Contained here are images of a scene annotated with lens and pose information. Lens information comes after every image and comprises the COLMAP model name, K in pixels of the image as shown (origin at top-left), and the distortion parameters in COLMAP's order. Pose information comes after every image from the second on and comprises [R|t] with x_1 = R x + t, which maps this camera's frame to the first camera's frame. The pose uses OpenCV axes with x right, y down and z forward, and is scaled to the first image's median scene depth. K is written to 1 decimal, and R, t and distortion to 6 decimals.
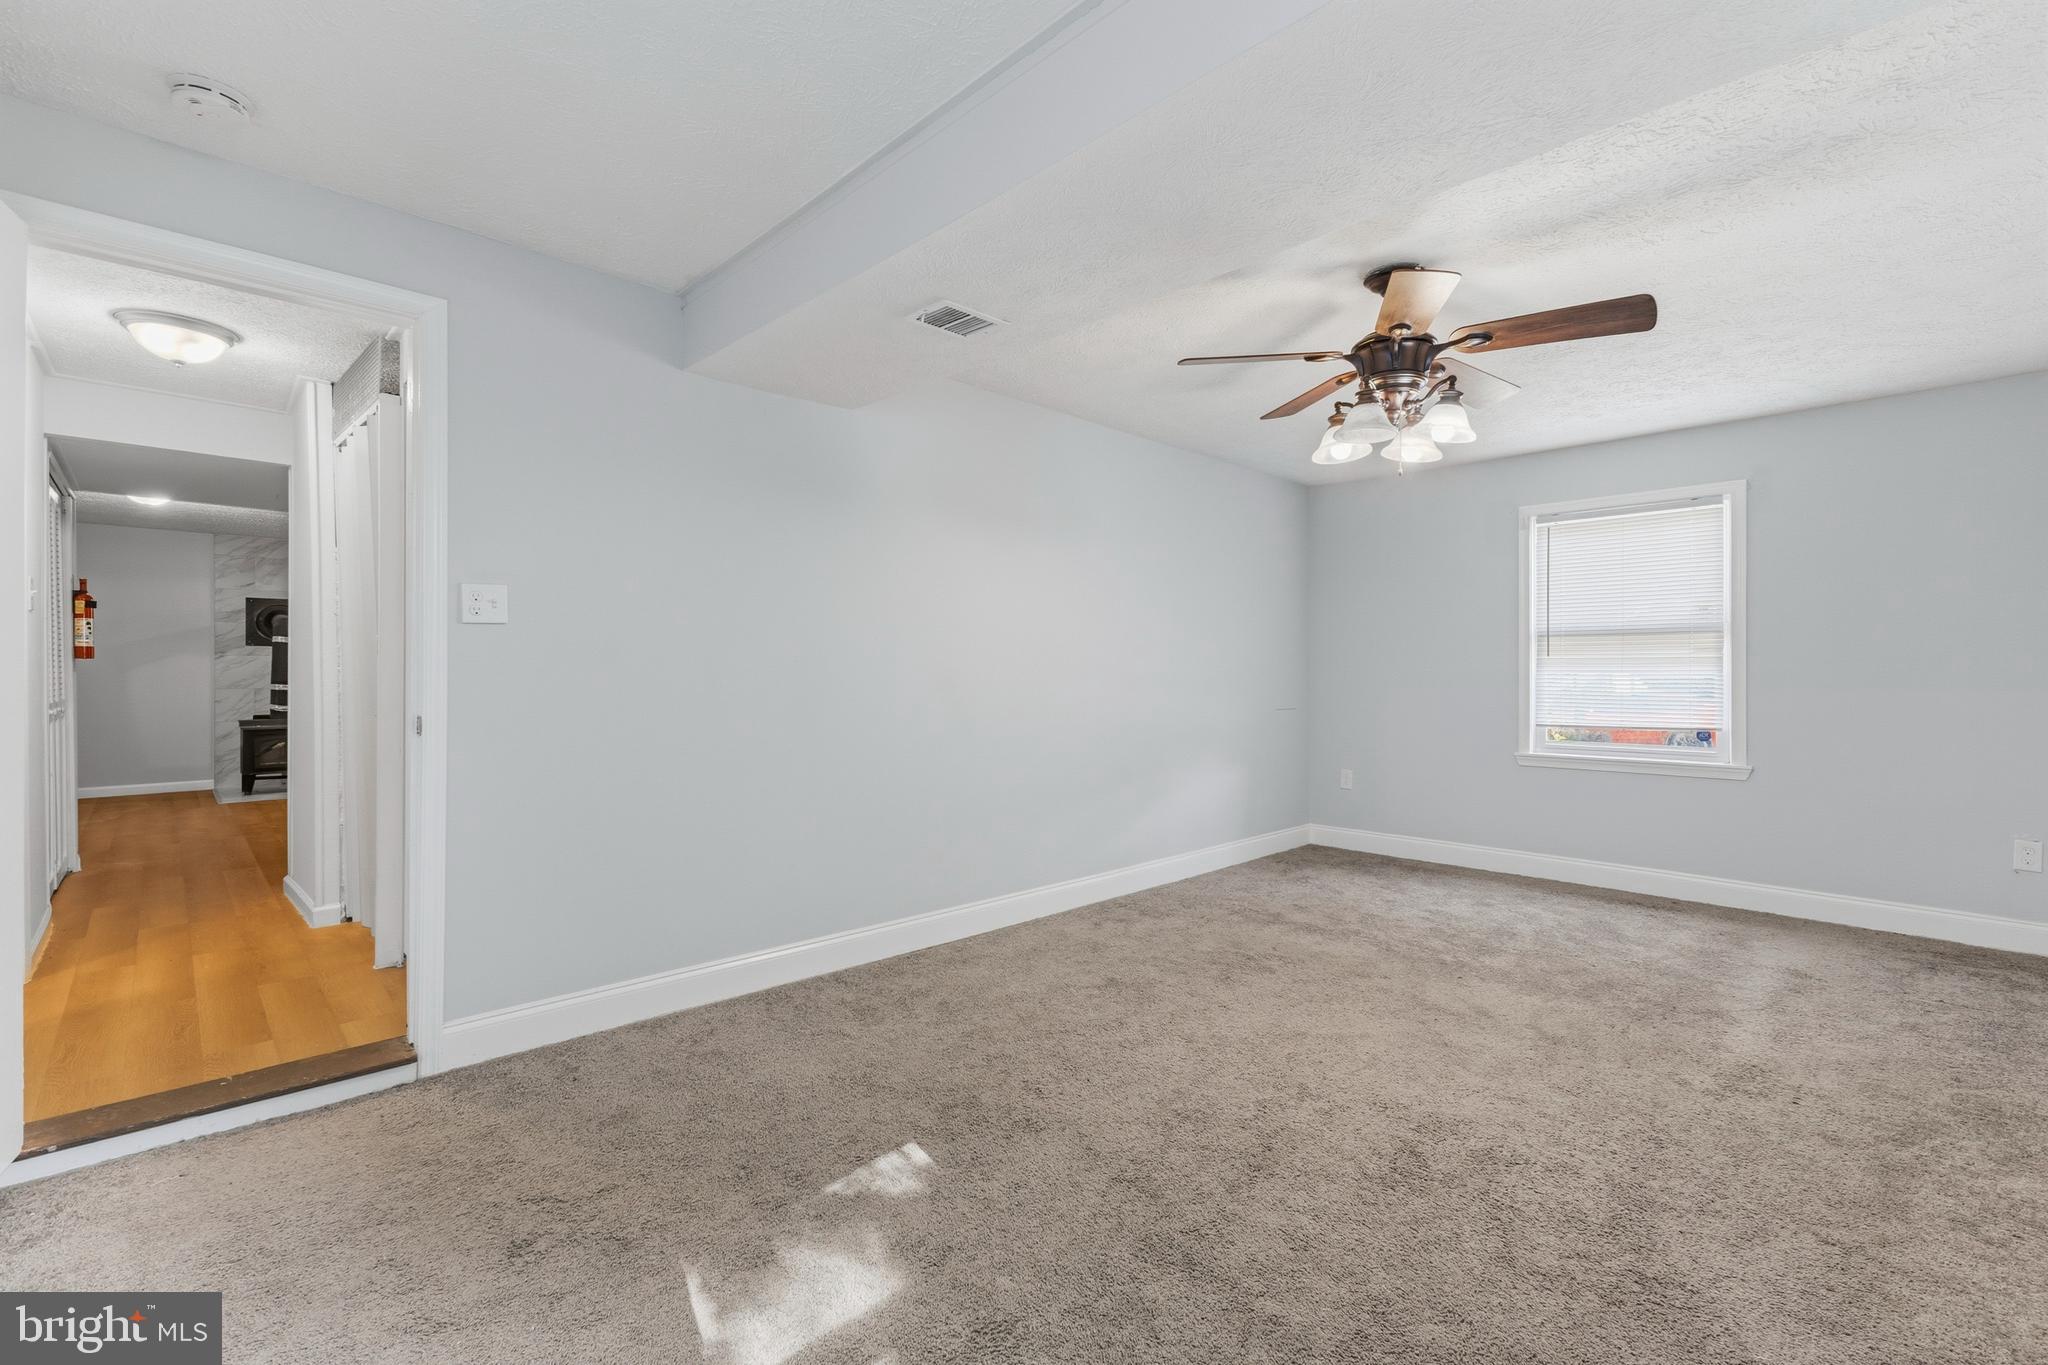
lens RADIAL K [[904.4, 0, 1024.1], [0, 904.4, 676.7], [0, 0, 1]] dist [0.019187, -0.003497]
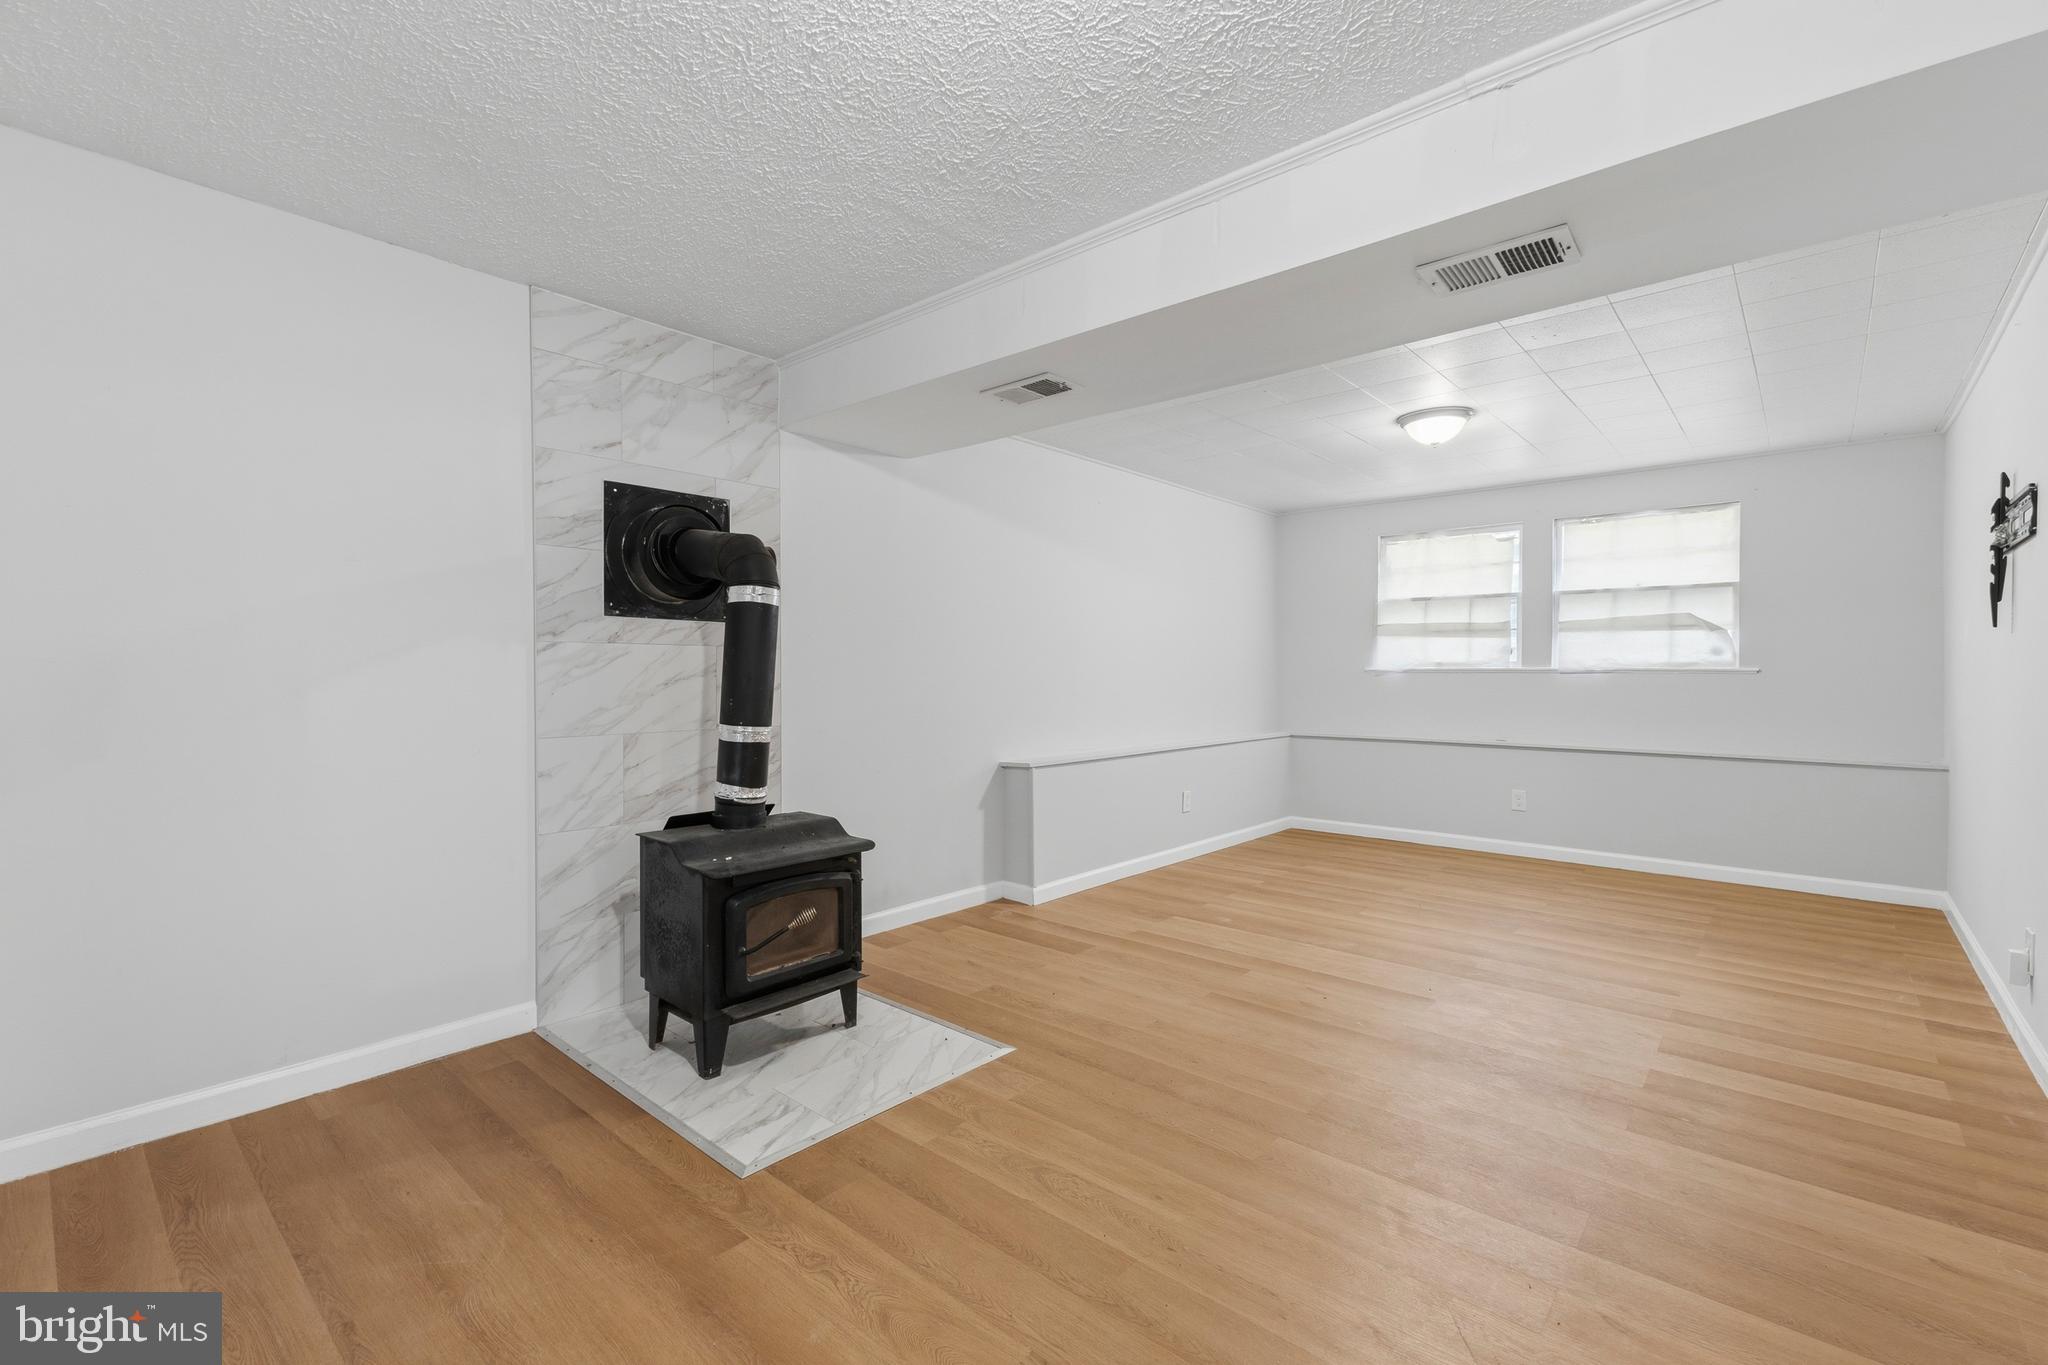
lens RADIAL K [[904.4, 0, 1012.5], [0, 904.4, 680.4], [0, 0, 1]] dist [0.019187, -0.003497]
pose [[0.995862, -0.001293, 0.090866, -0.742701], [0.000432, 0.999955, 0.009491, -0.012078], [-0.090875, -0.009413, 0.995818, 0.647379]]
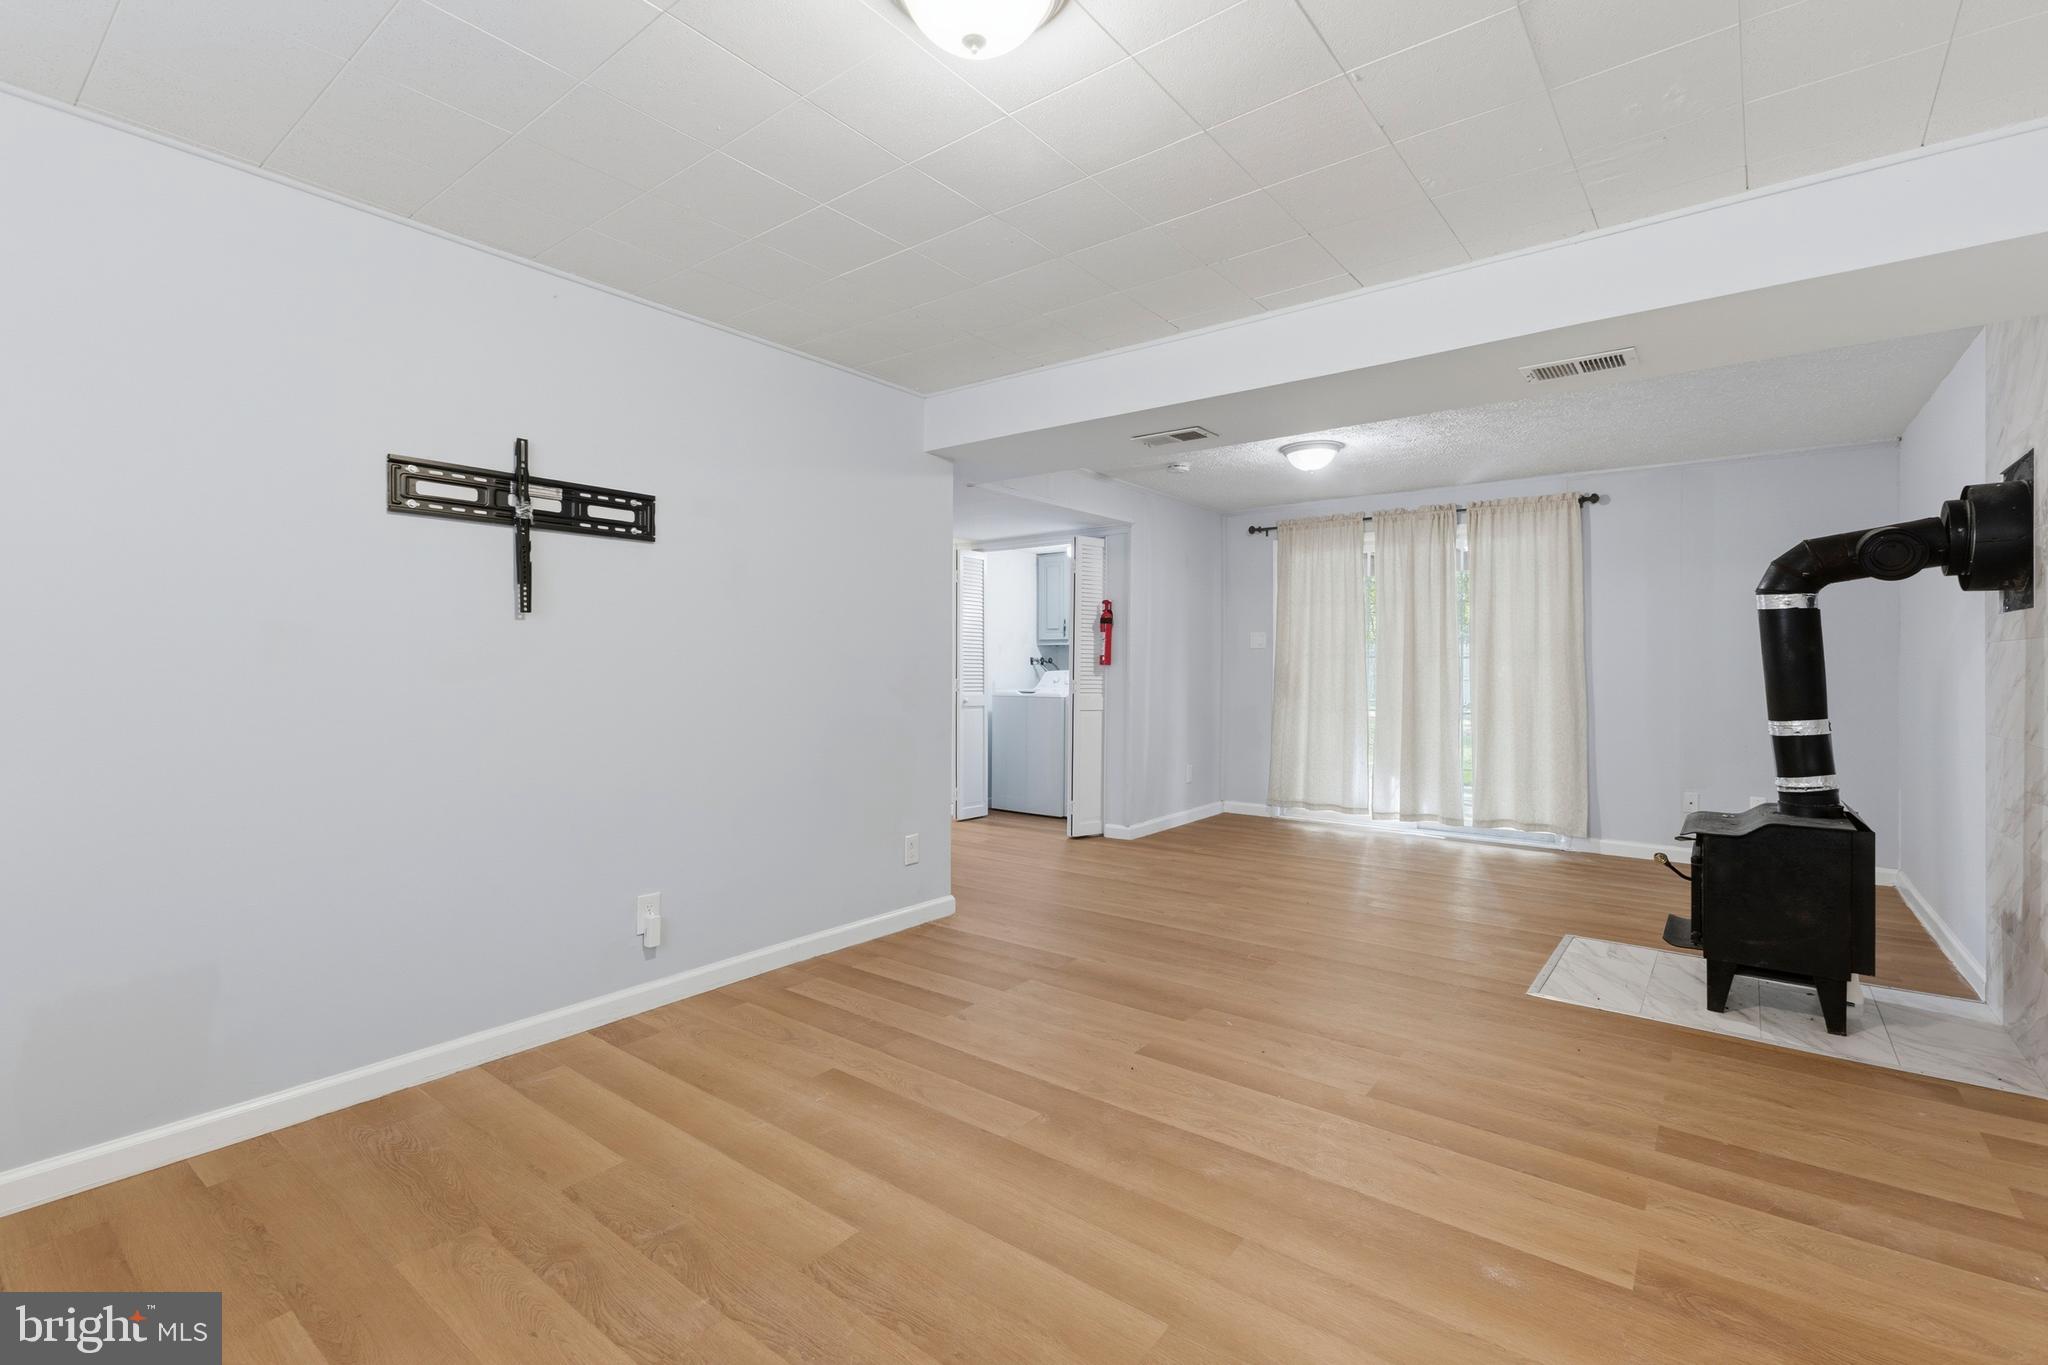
lens RADIAL K [[904.4, 0, 1018.6], [0, 904.4, 673.9], [0, 0, 1]] dist [0.019187, -0.003497]
pose [[-0.989271, -0.002820, -0.146066, -0.438899], [-0.004328, 0.999941, 0.010007, -0.012132], [0.146029, 0.010531, -0.989224, 1.330887]]
